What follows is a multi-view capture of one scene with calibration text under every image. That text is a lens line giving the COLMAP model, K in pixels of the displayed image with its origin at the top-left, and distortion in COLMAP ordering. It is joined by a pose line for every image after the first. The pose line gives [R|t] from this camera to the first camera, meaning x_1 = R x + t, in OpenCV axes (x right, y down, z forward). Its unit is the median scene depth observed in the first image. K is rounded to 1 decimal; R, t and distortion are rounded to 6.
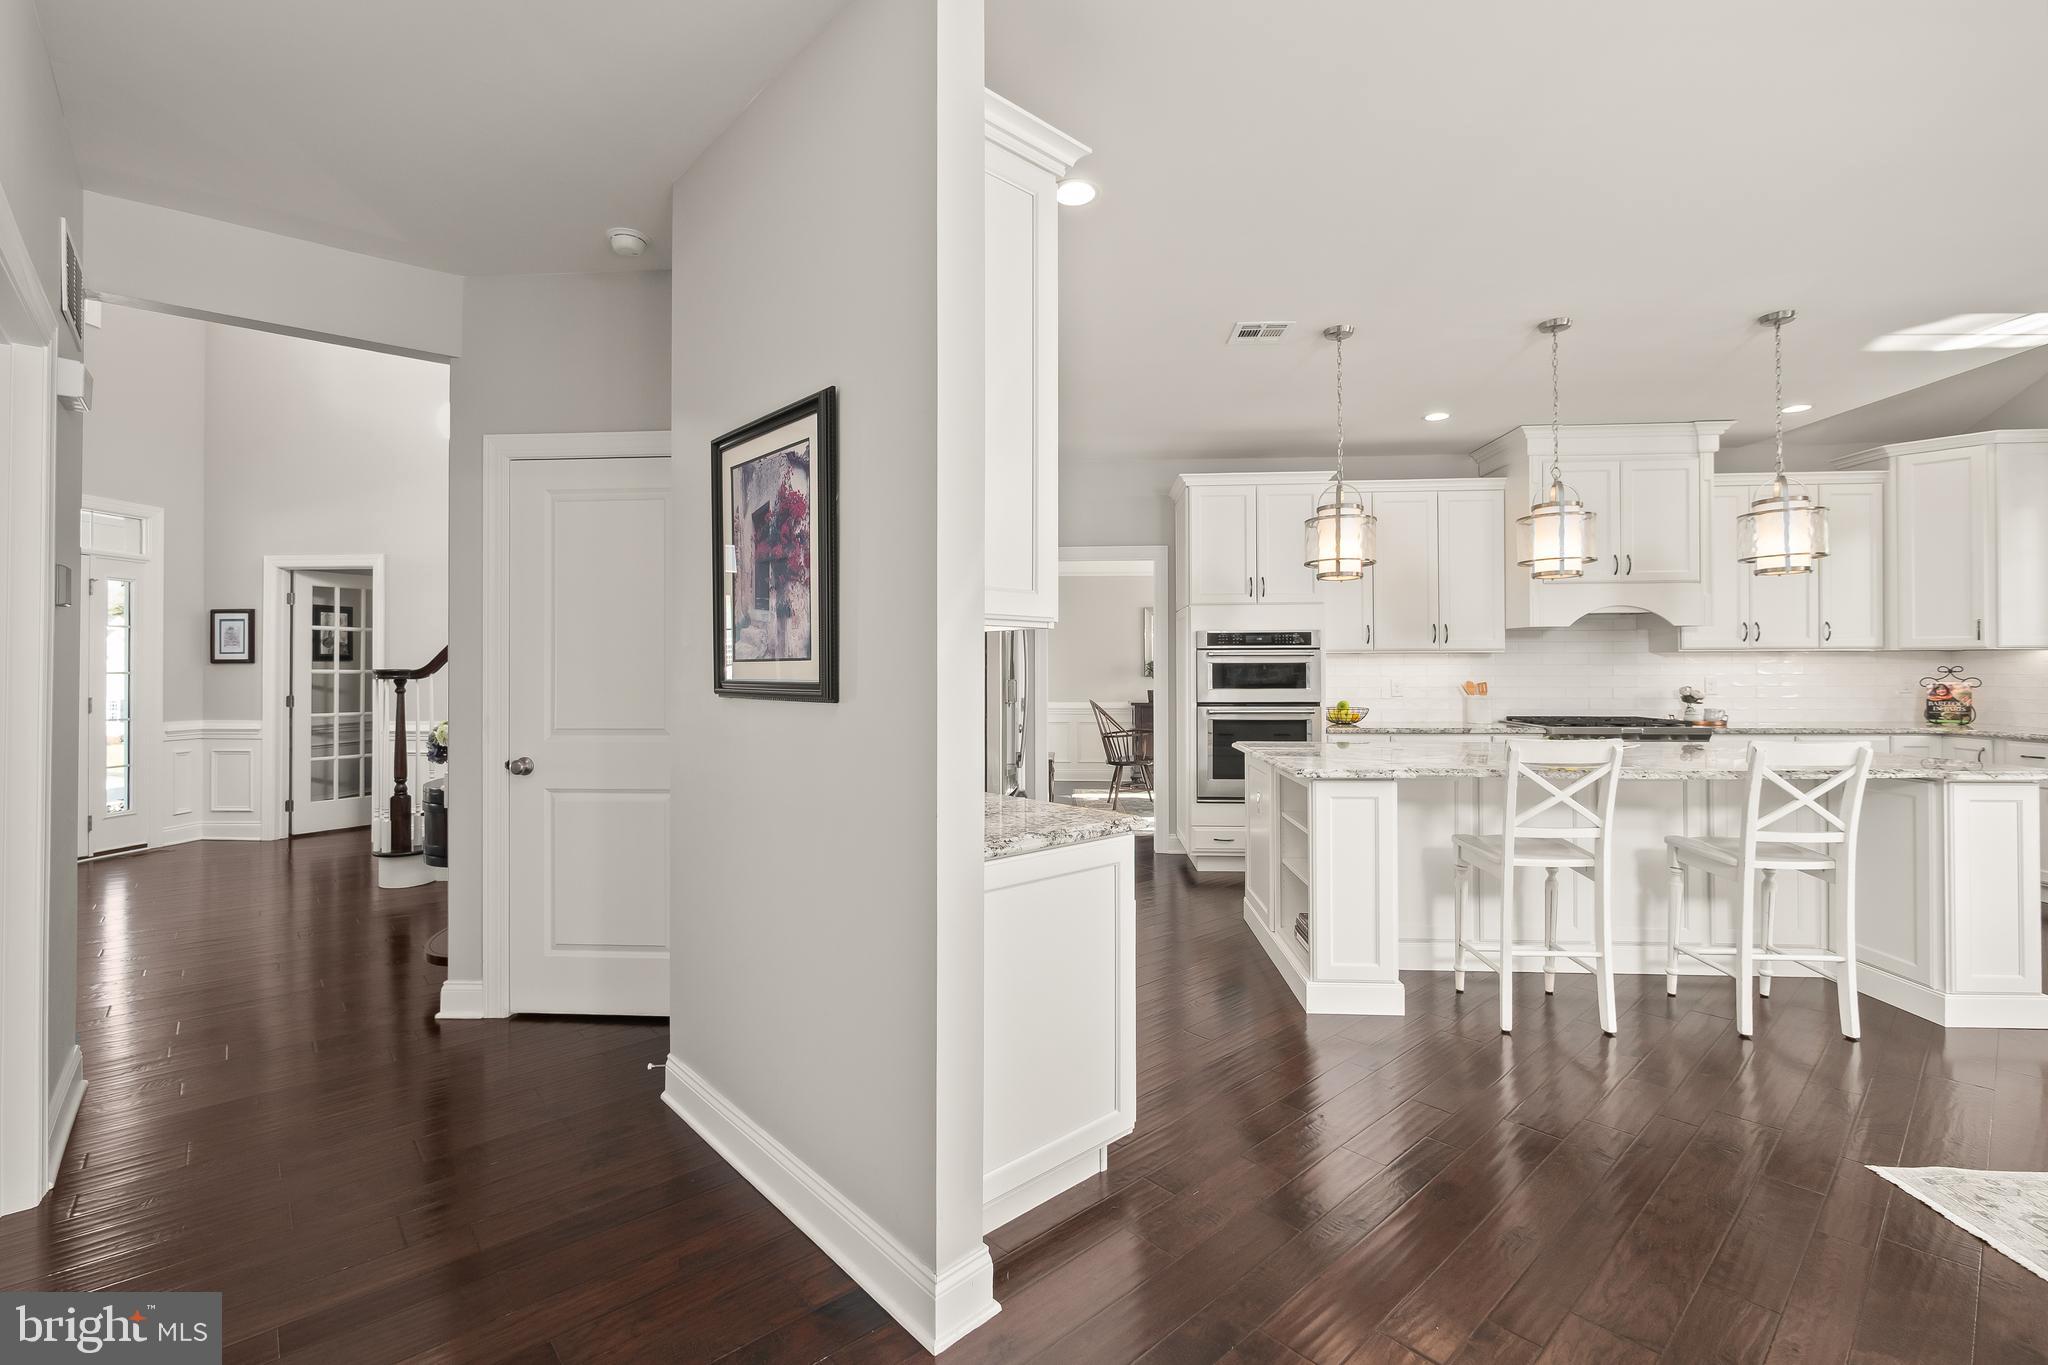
lens RADIAL K [[889.2, 0, 1021.5], [0, 889.2, 648.6], [0, 0, 1]] dist [0.000629, -0.000180]
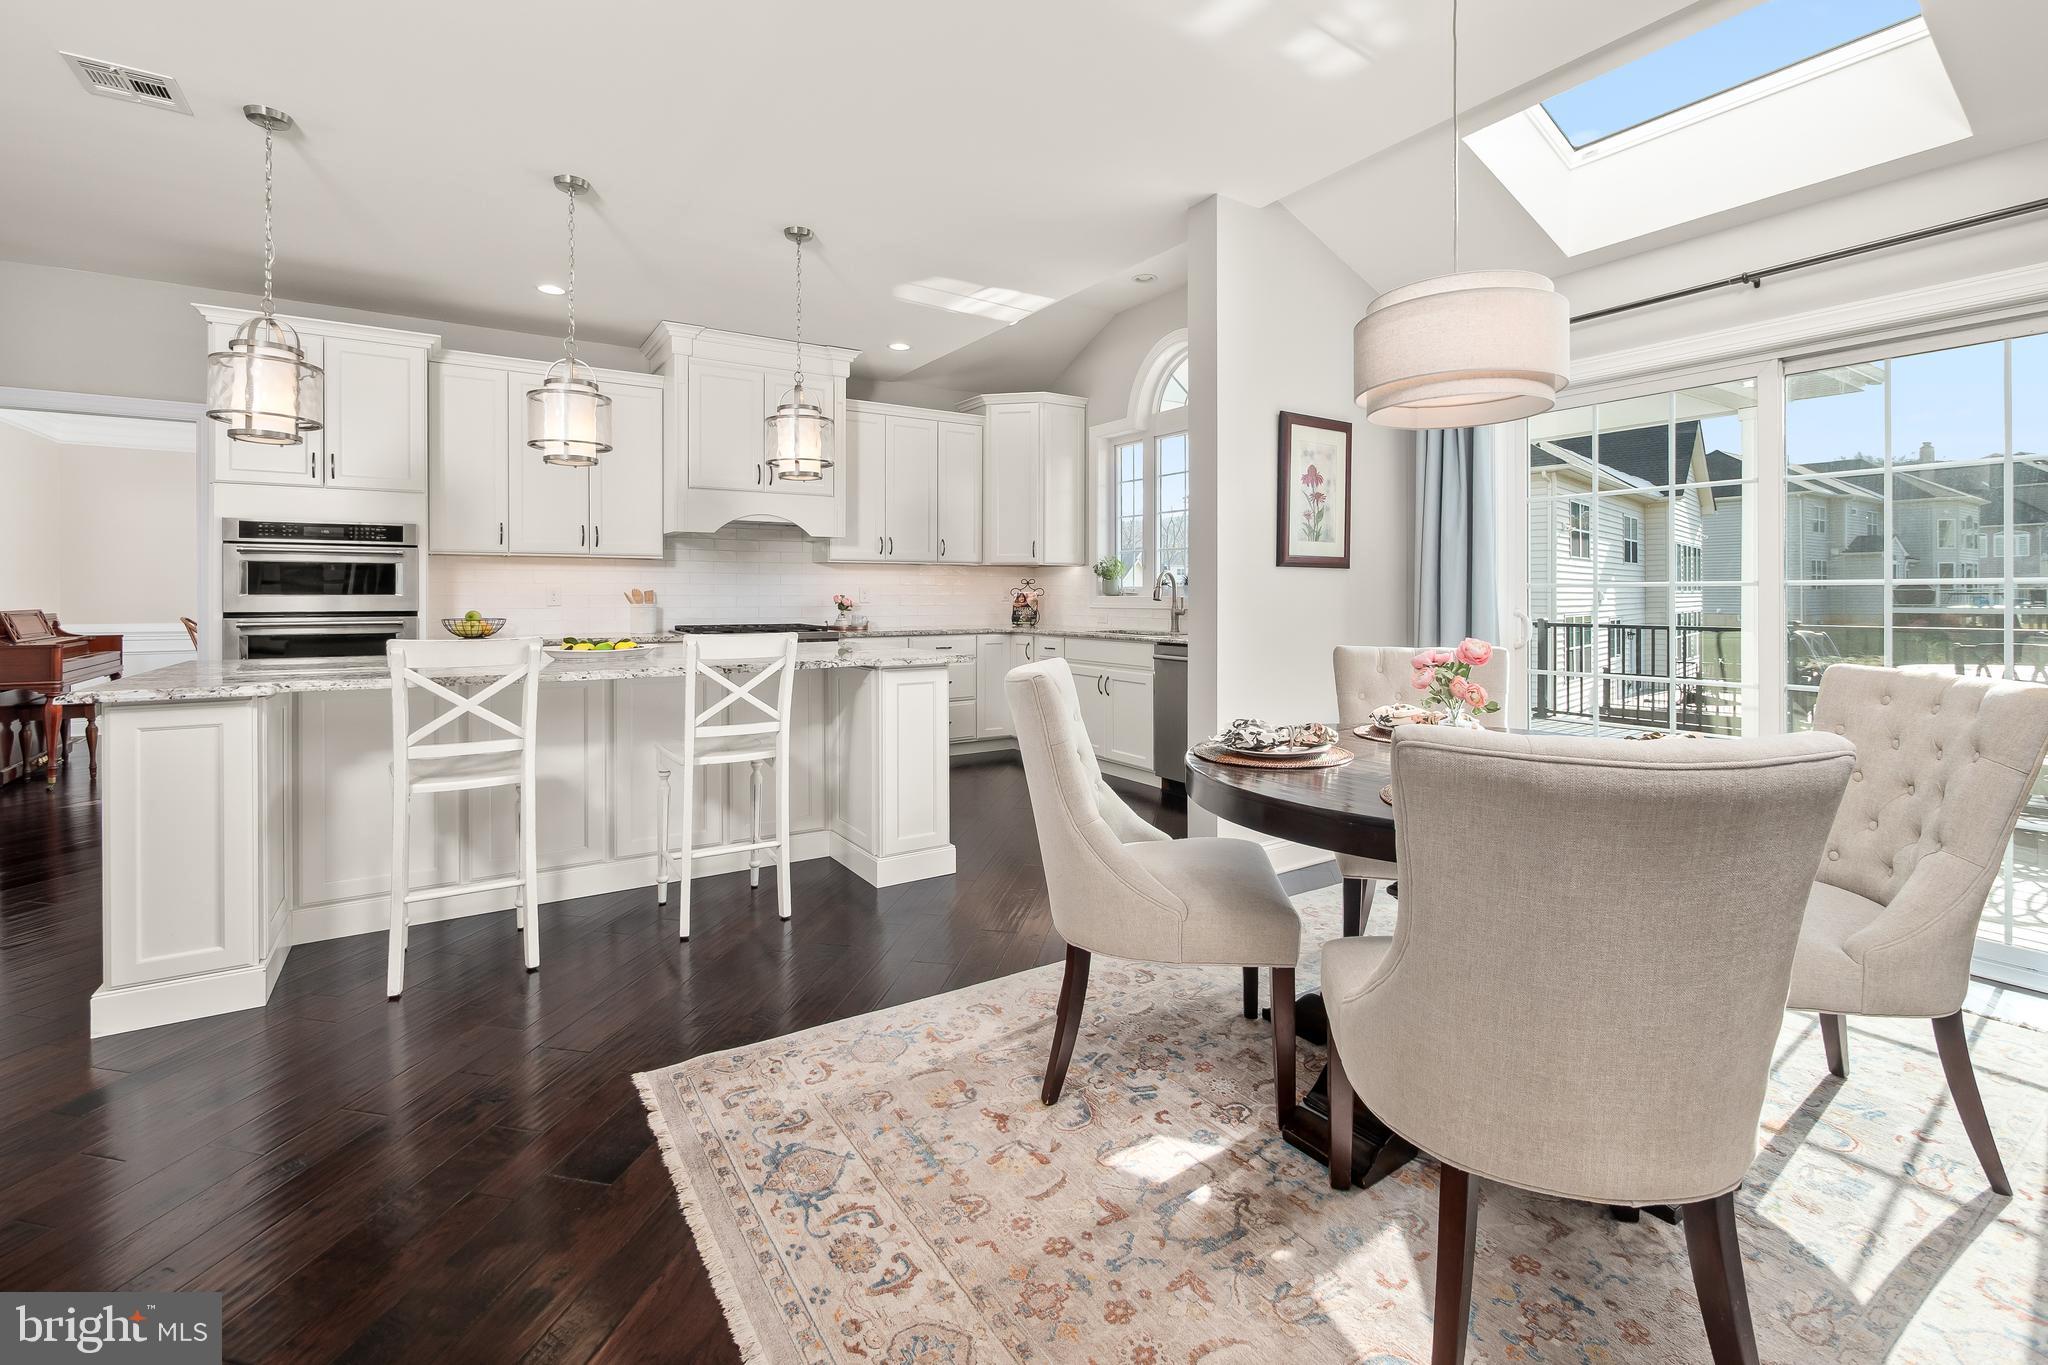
lens RADIAL K [[875.3, 0, 1016.2], [0, 875.3, 611.1], [0, 0, 1]] dist [-0.000242, 0.000091]
pose [[0.805837, -0.007480, 0.592090, 0.302661], [-0.022704, 0.998795, 0.043519, 0.011533], [-0.591702, -0.048512, 0.804696, 0.006004]]
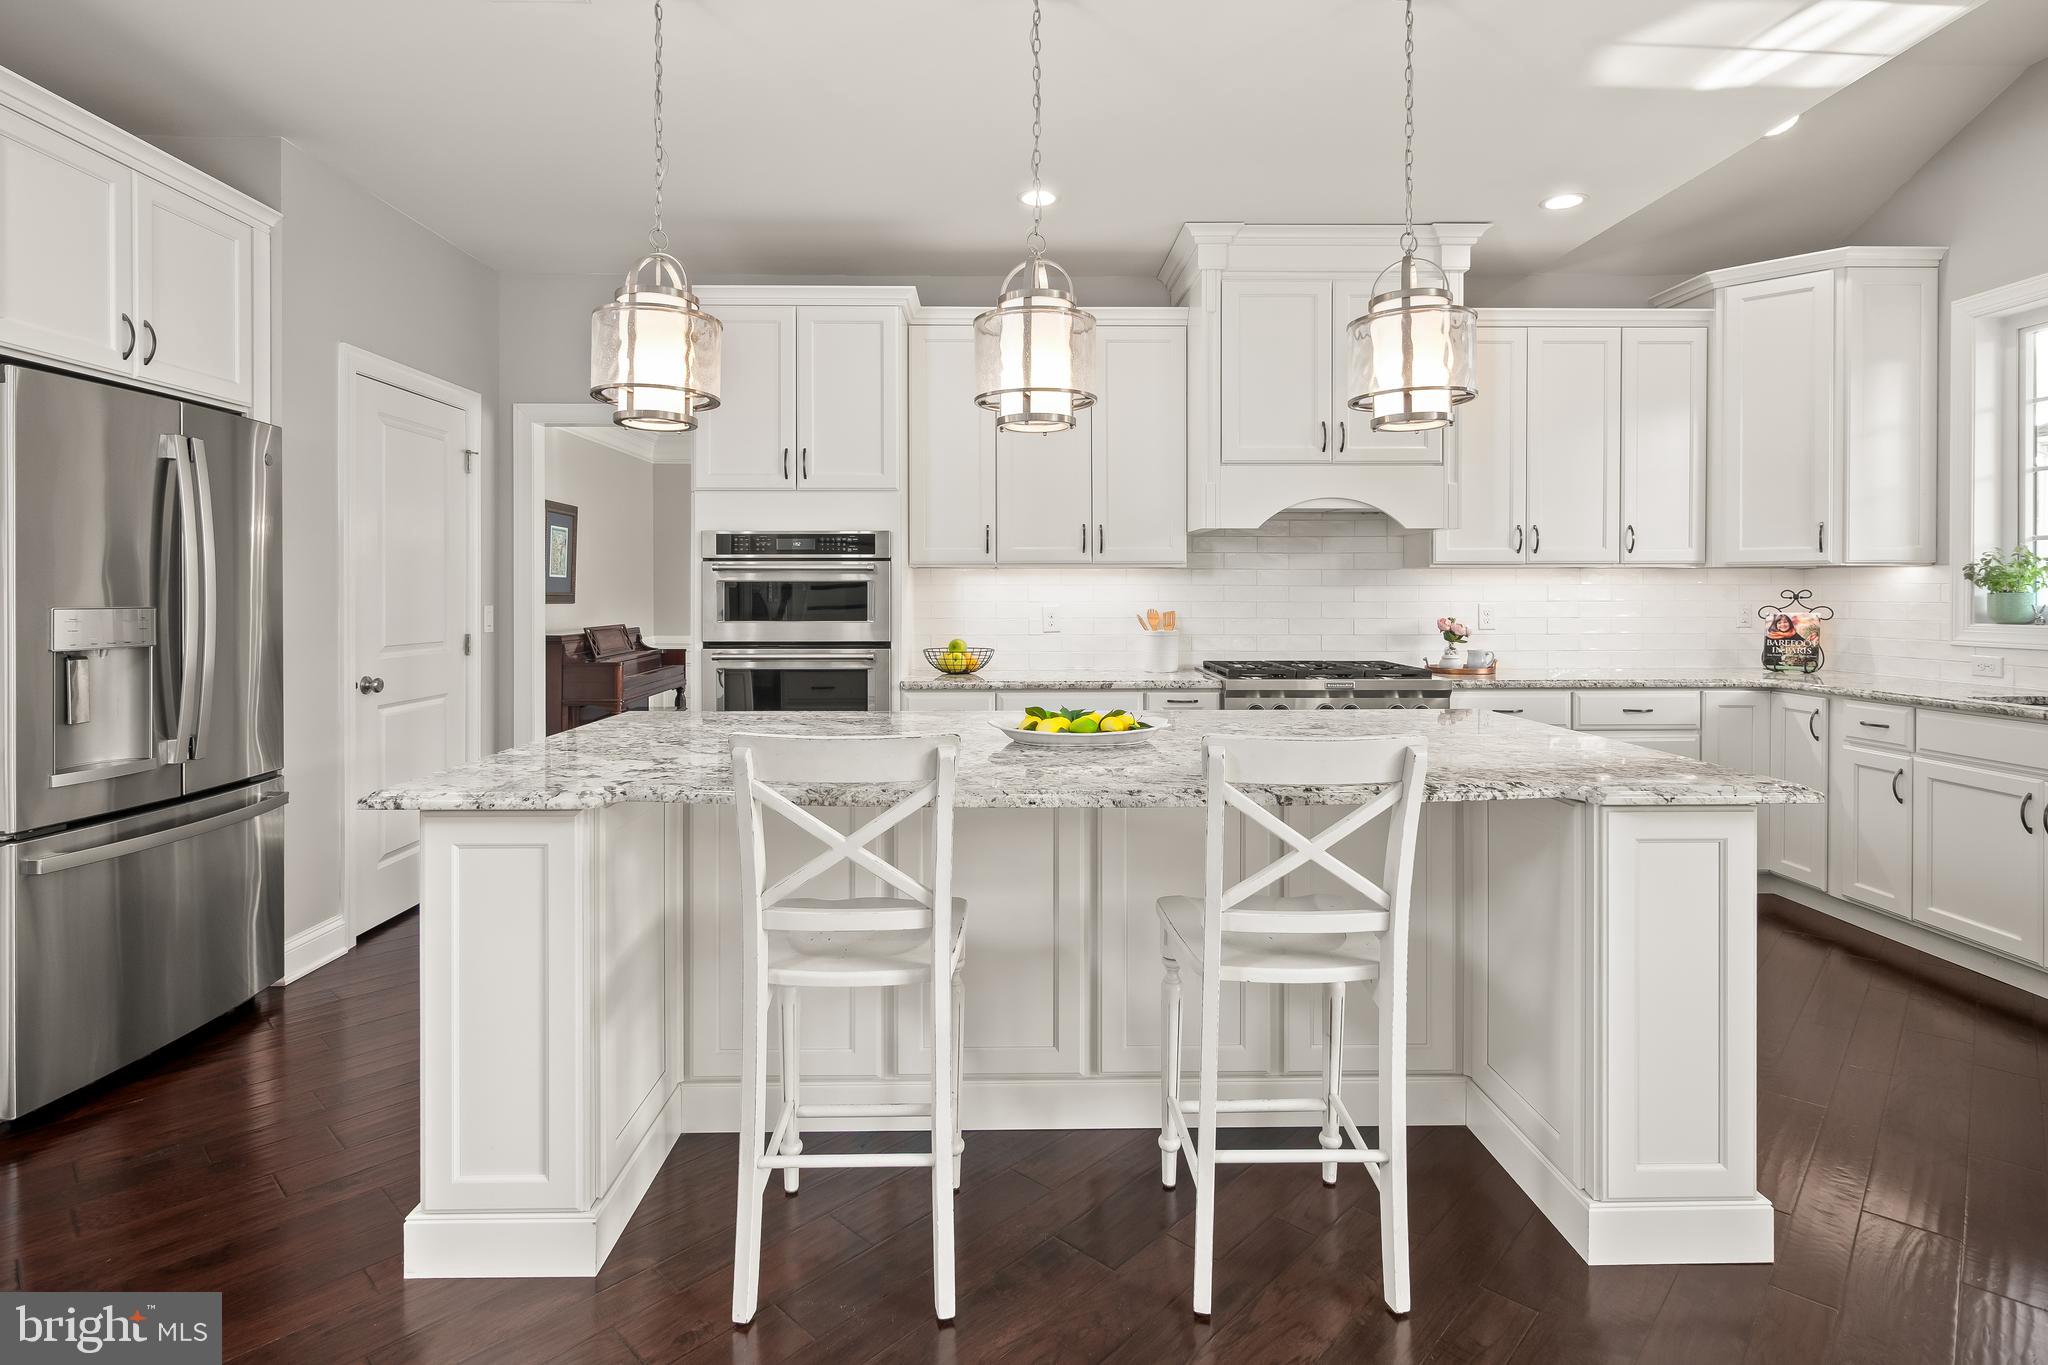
lens RADIAL K [[1044.2, 0, 1025.1], [0, 1044.2, 586.7], [0, 0, 1]] dist [-0.000794, 0.001510]
pose [[0.996323, 0.004088, 0.085577, 0.369252], [-0.006168, 0.999691, 0.024062, 0.000657], [-0.085452, -0.024501, 0.996041, 0.227651]]
